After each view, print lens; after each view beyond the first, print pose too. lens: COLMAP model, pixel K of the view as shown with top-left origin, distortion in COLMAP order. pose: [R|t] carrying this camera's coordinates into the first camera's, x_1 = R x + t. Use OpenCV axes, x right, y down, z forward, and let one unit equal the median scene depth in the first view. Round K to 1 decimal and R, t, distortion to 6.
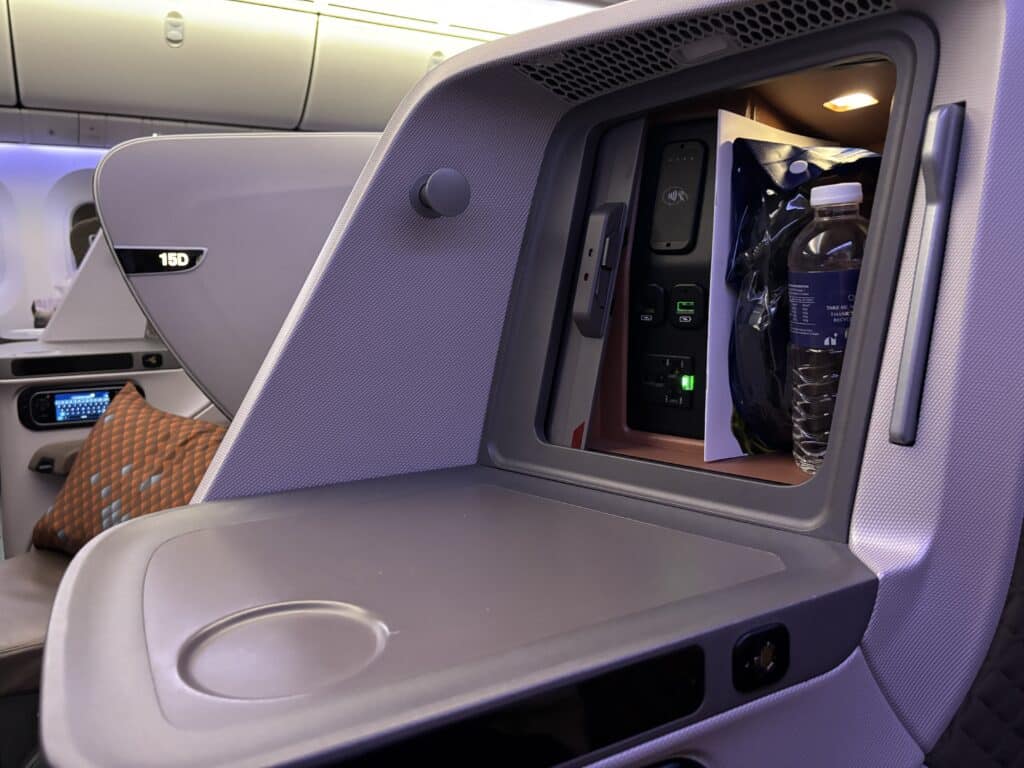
lens RADIAL K [[784.9, 0, 513.5], [0, 784.9, 383.0], [0, 0, 1]] dist [0.002381, -0.007806]
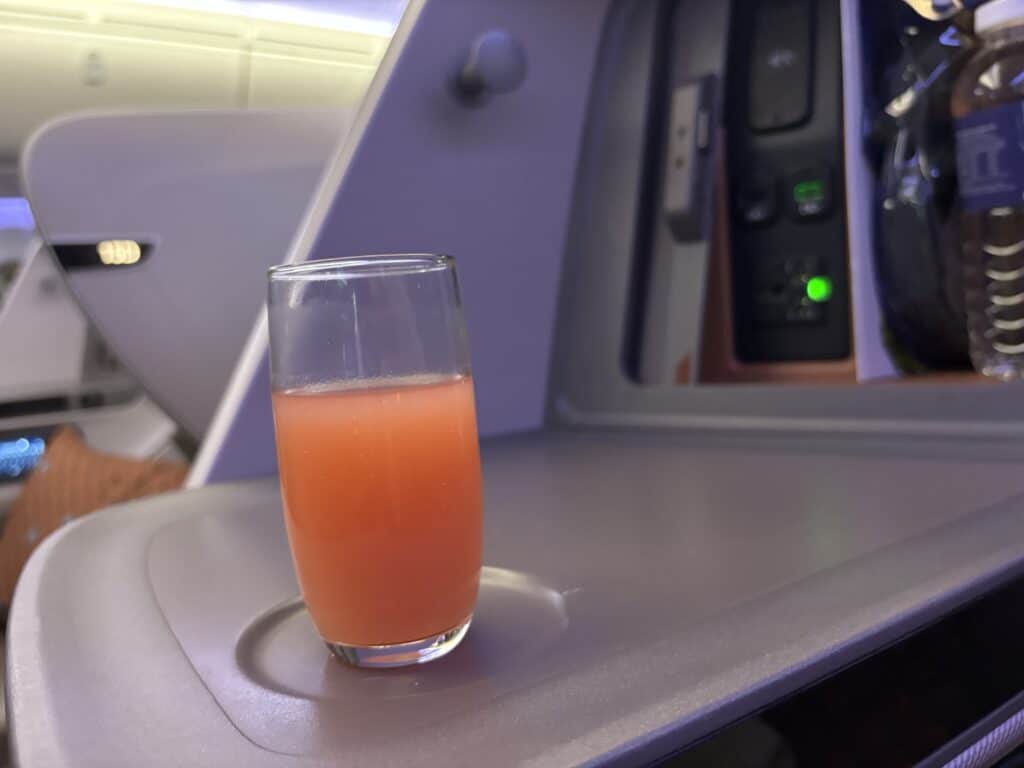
lens RADIAL K [[784.9, 0, 510.5], [0, 784.9, 384.6], [0, 0, 1]] dist [0.002381, -0.007806]
pose [[0.994437, -0.077937, 0.070859, -0.148748], [0.082836, 0.994168, -0.069046, 0.124156], [-0.065065, 0.074532, 0.995094, 0.245482]]
